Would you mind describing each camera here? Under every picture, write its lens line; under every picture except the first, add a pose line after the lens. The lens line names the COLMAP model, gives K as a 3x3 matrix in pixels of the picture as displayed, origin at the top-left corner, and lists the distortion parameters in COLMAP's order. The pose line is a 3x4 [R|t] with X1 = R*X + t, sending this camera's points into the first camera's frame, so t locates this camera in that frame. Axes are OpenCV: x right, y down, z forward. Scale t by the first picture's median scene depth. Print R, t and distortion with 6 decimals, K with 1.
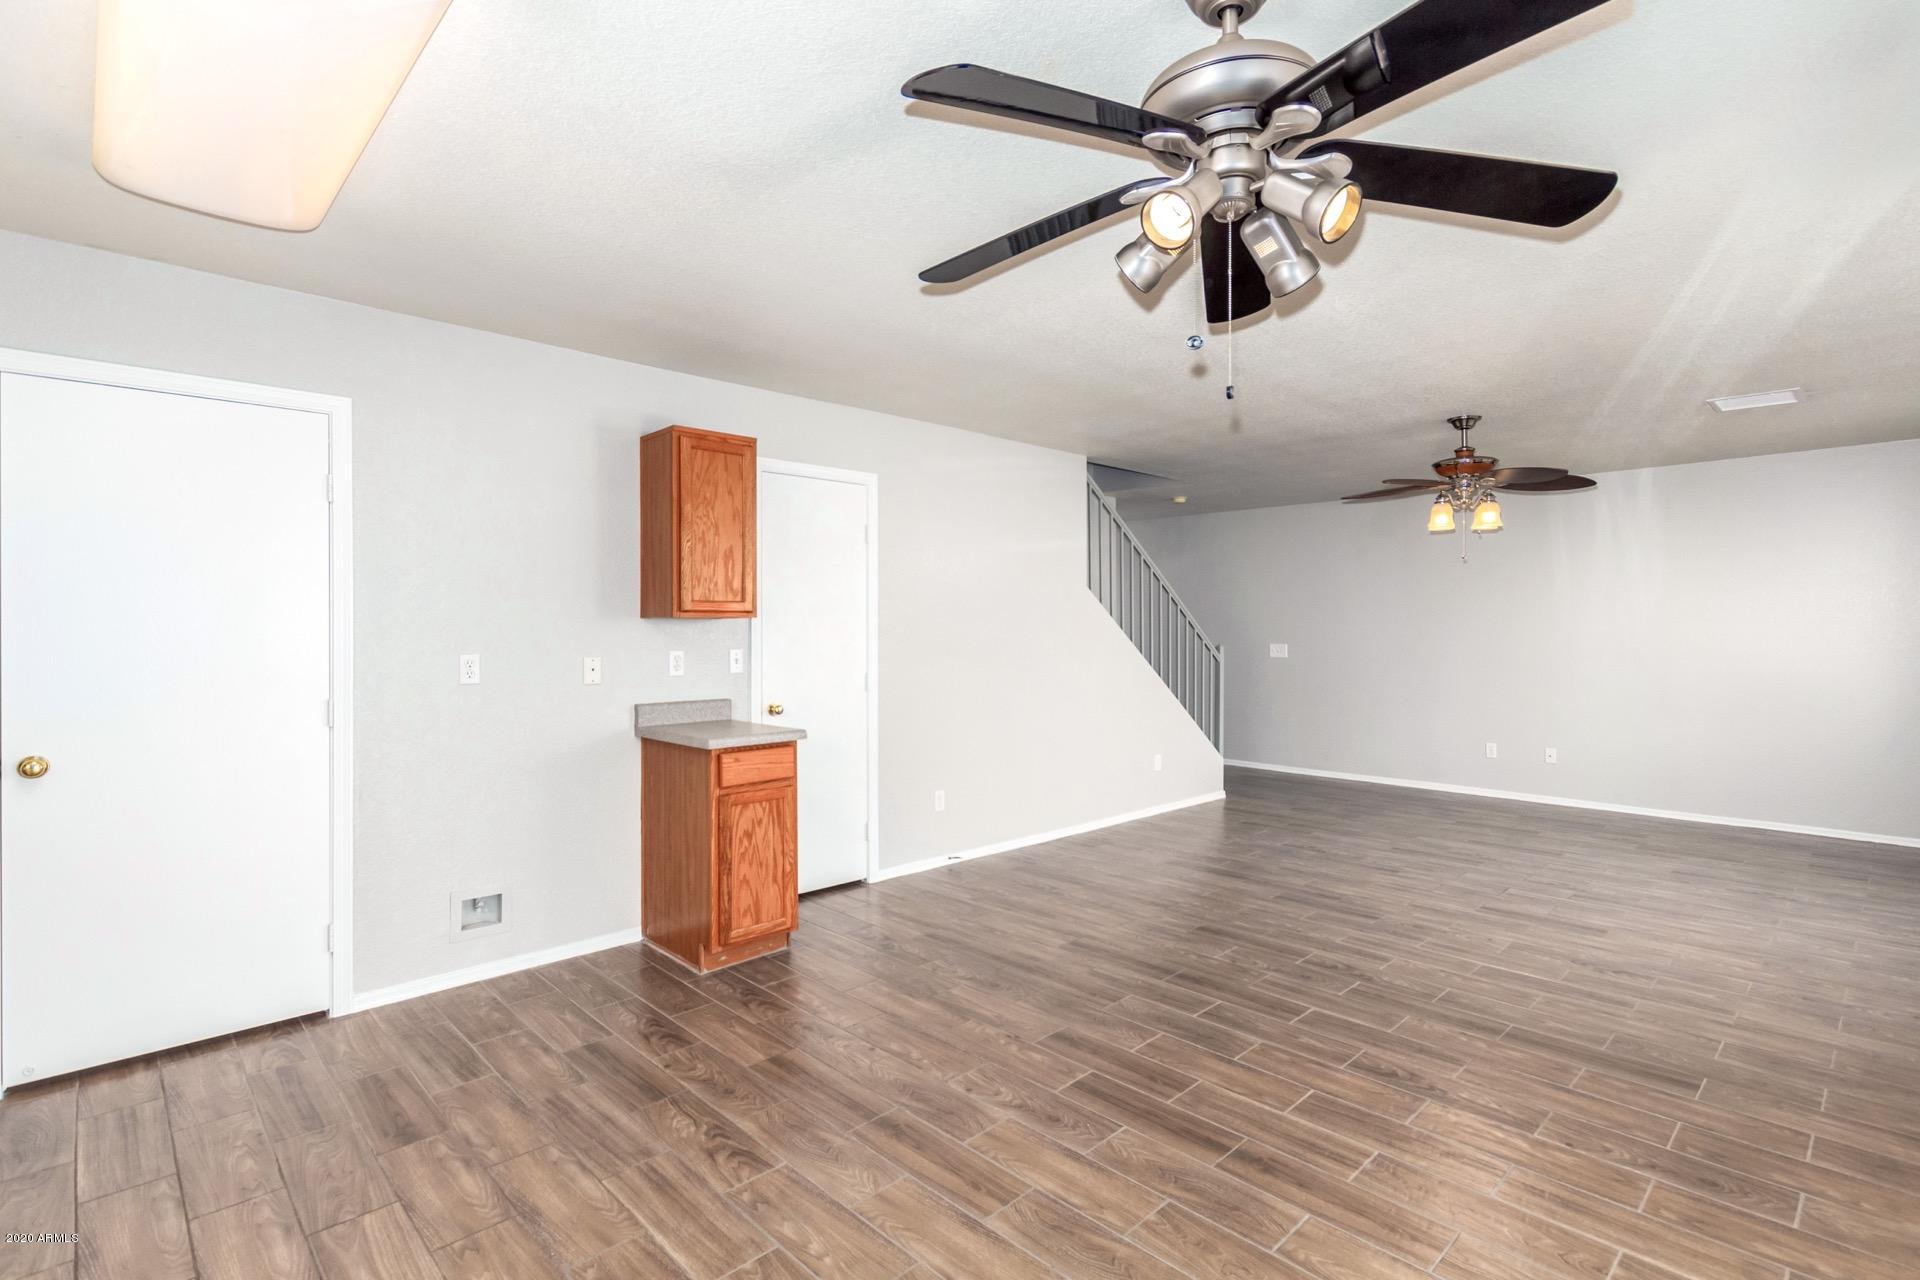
lens RADIAL K [[916.2, 0, 979.6], [0, 916.2, 617.4], [0, 0, 1]] dist [0.013809, -0.005404]
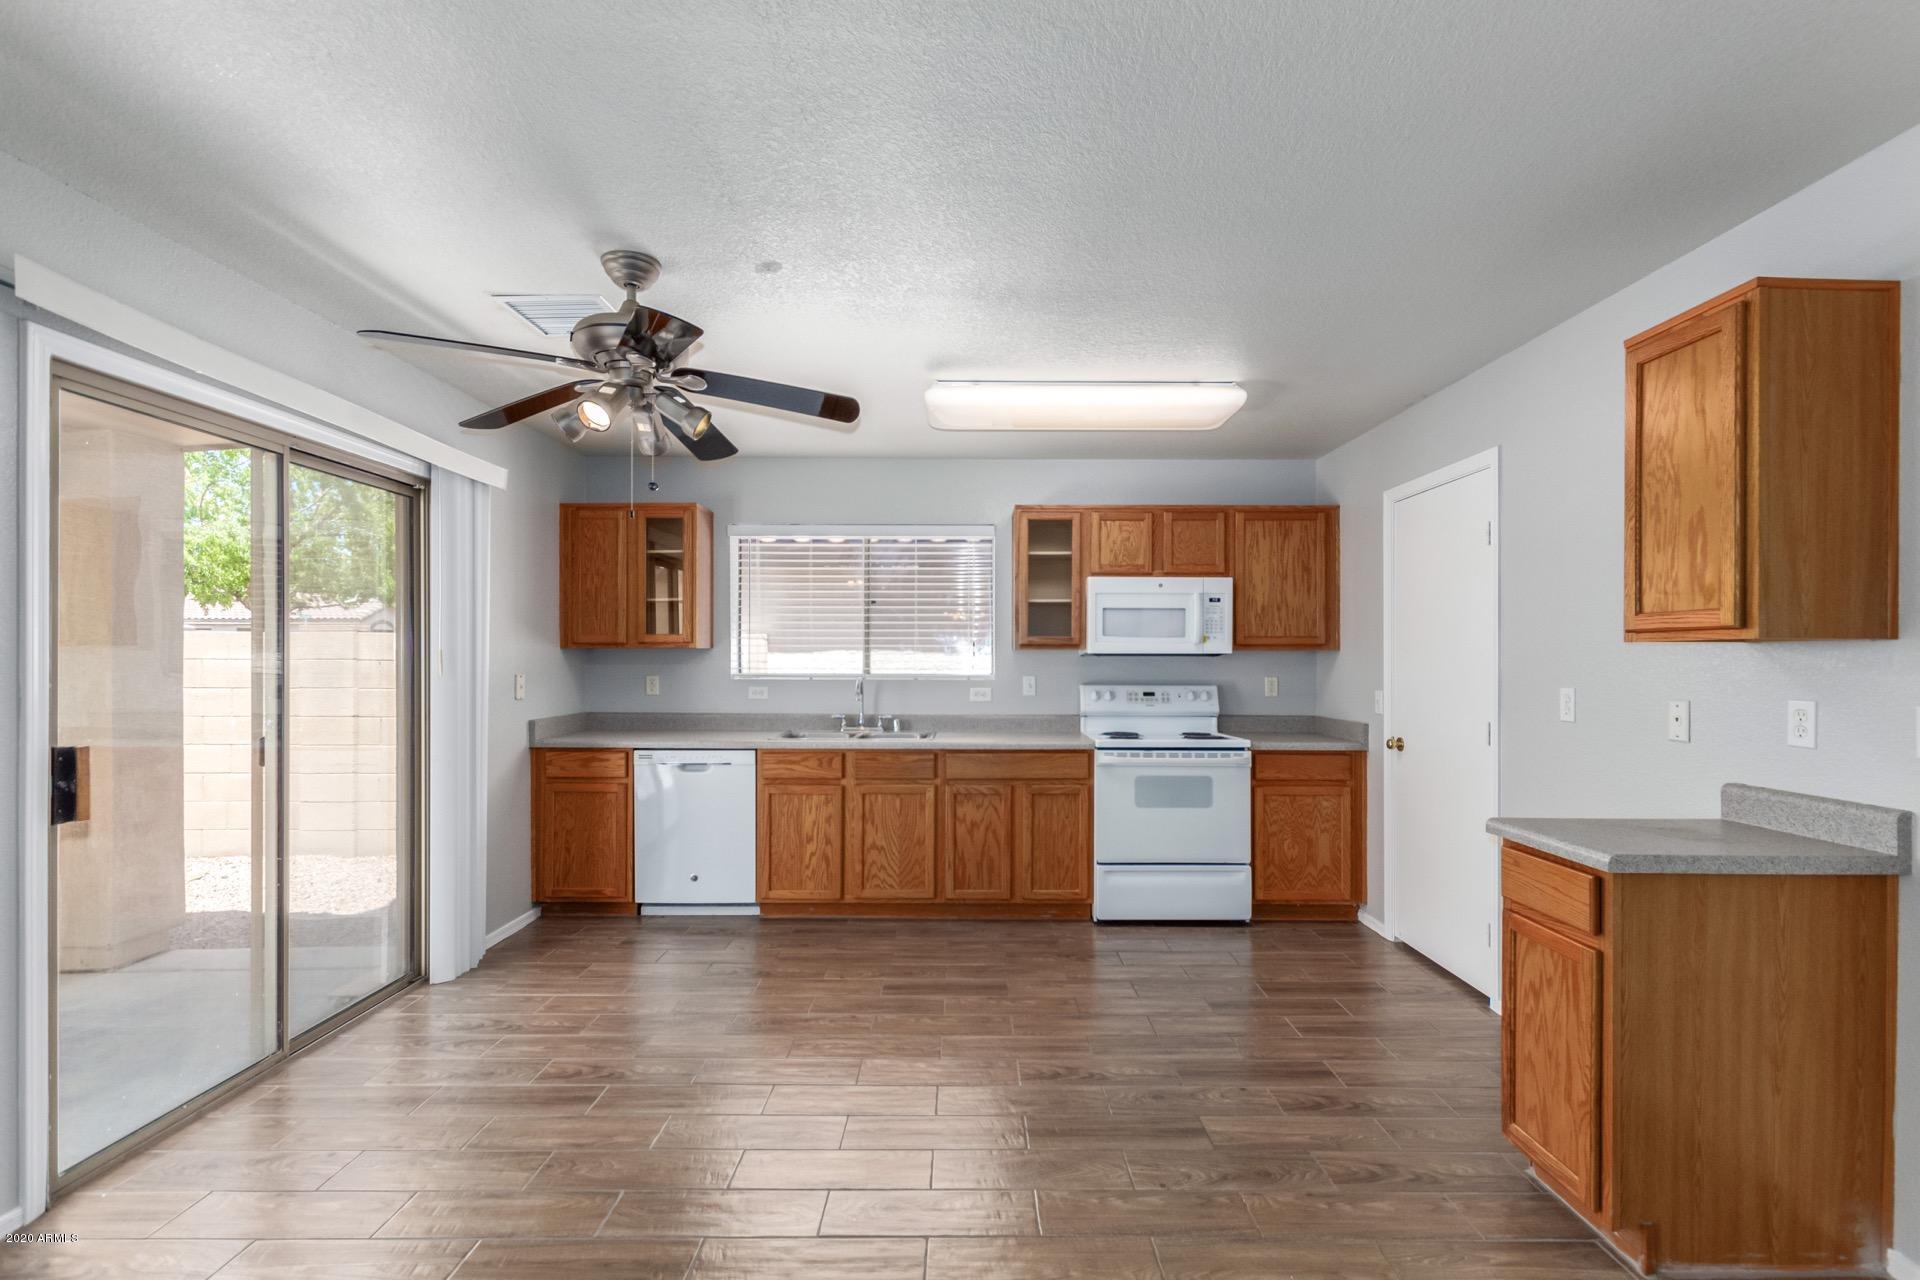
lens RADIAL K [[878.4, 0, 967.1], [0, 878.4, 659.2], [0, 0, 1]] dist [0.009034, -0.004753]
pose [[-0.698929, 0.000057, -0.715191, 0.431267], [0.003580, 0.999988, -0.003418, 0.012582], [0.715182, -0.004949, -0.698921, 1.114344]]
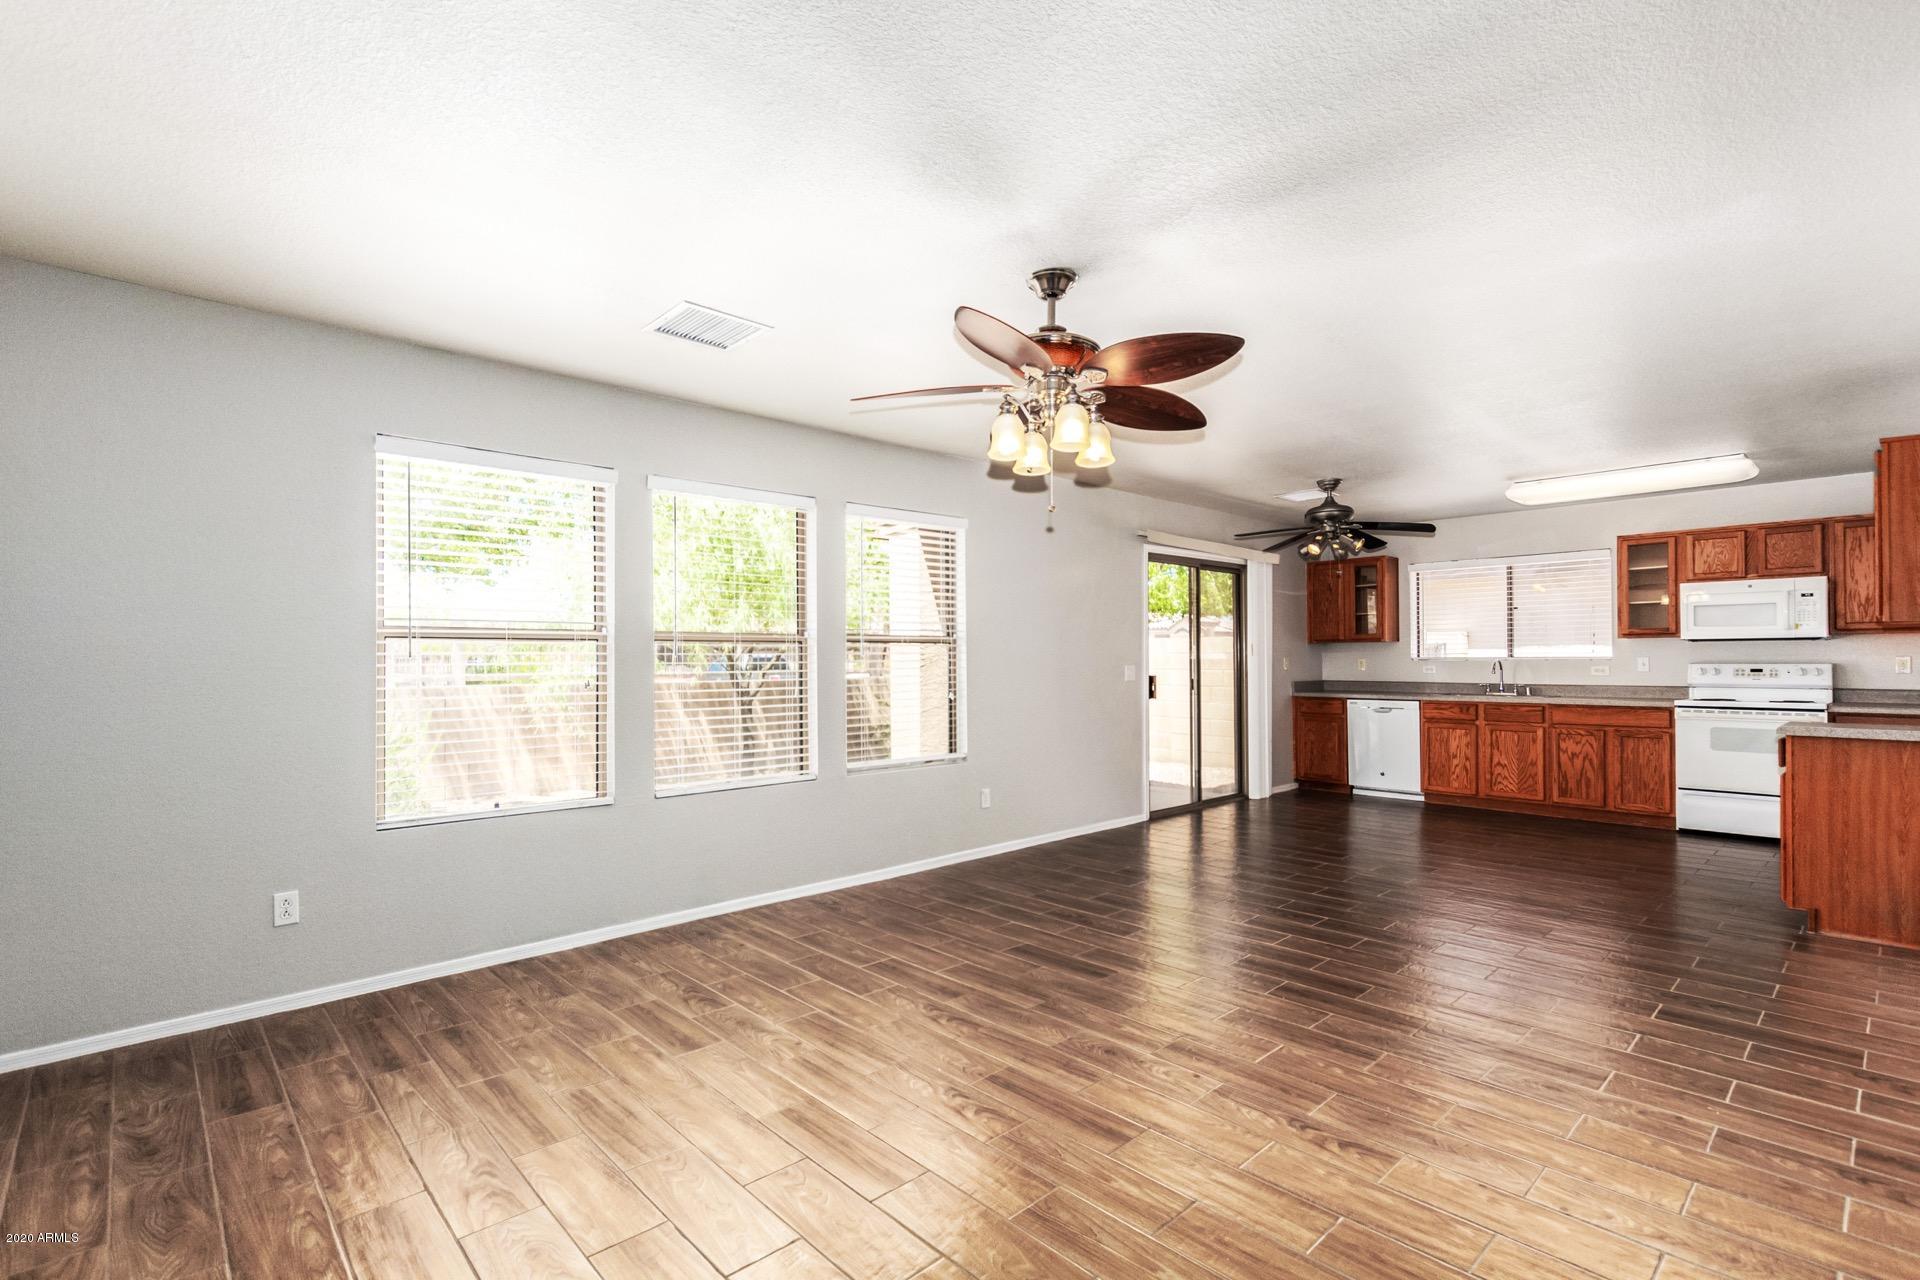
lens RADIAL K [[878.4, 0, 960.5], [0, 878.4, 651.6], [0, 0, 1]] dist [0.009034, -0.004753]
pose [[-0.999577, 0.006345, 0.028393, 0.777446], [0.005827, 0.999816, -0.018292, 0.048074], [-0.028504, -0.018119, -0.999429, 2.137910]]
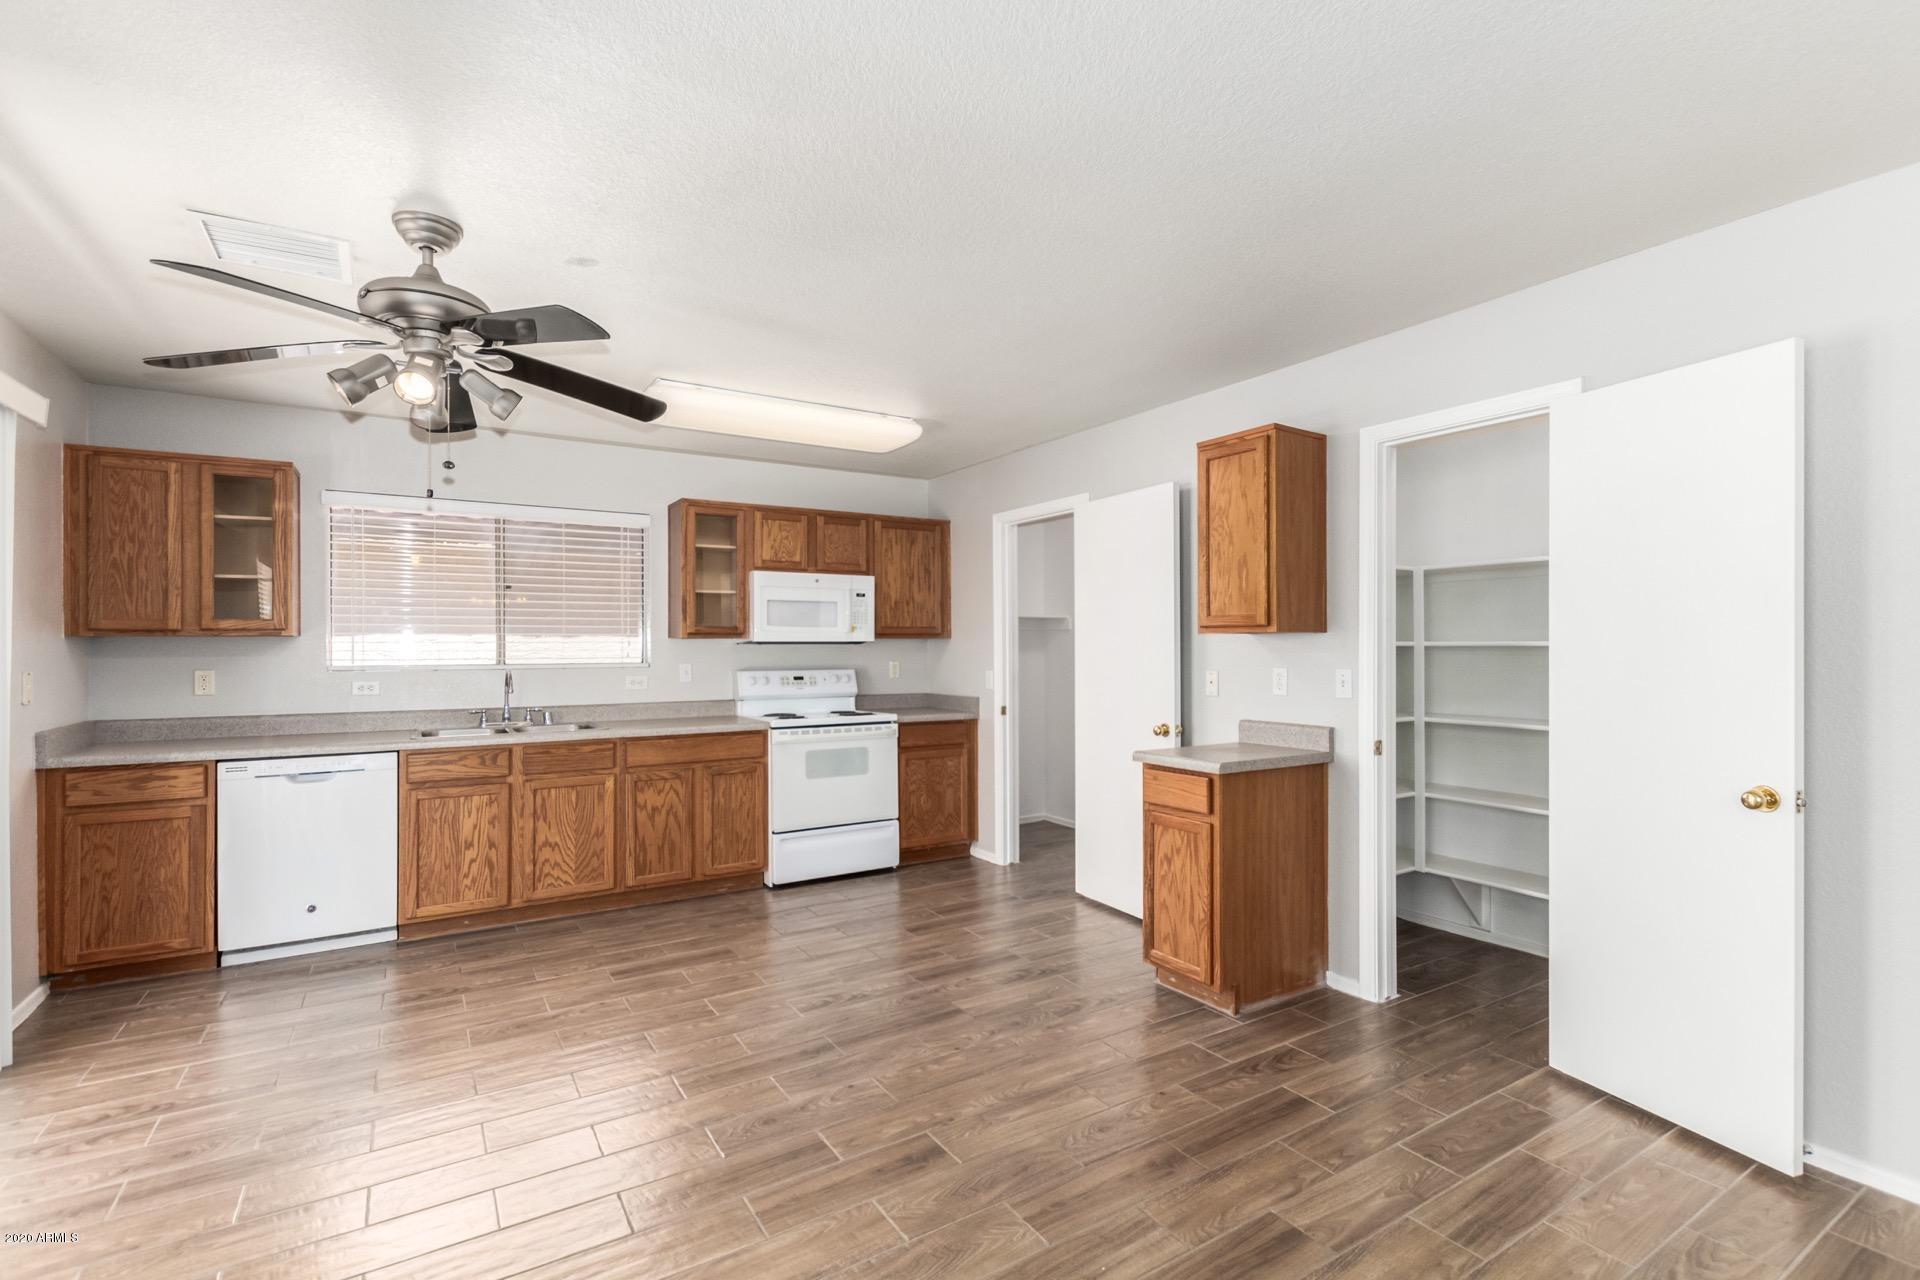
lens RADIAL K [[878.4, 0, 970.0], [0, 878.4, 643.5], [0, 0, 1]] dist [0.009034, -0.004753]
pose [[-0.206804, -0.001233, -0.978382, 0.673193], [0.010754, 0.999936, -0.003533, 0.011946], [0.978323, -0.011253, -0.206778, 0.965157]]
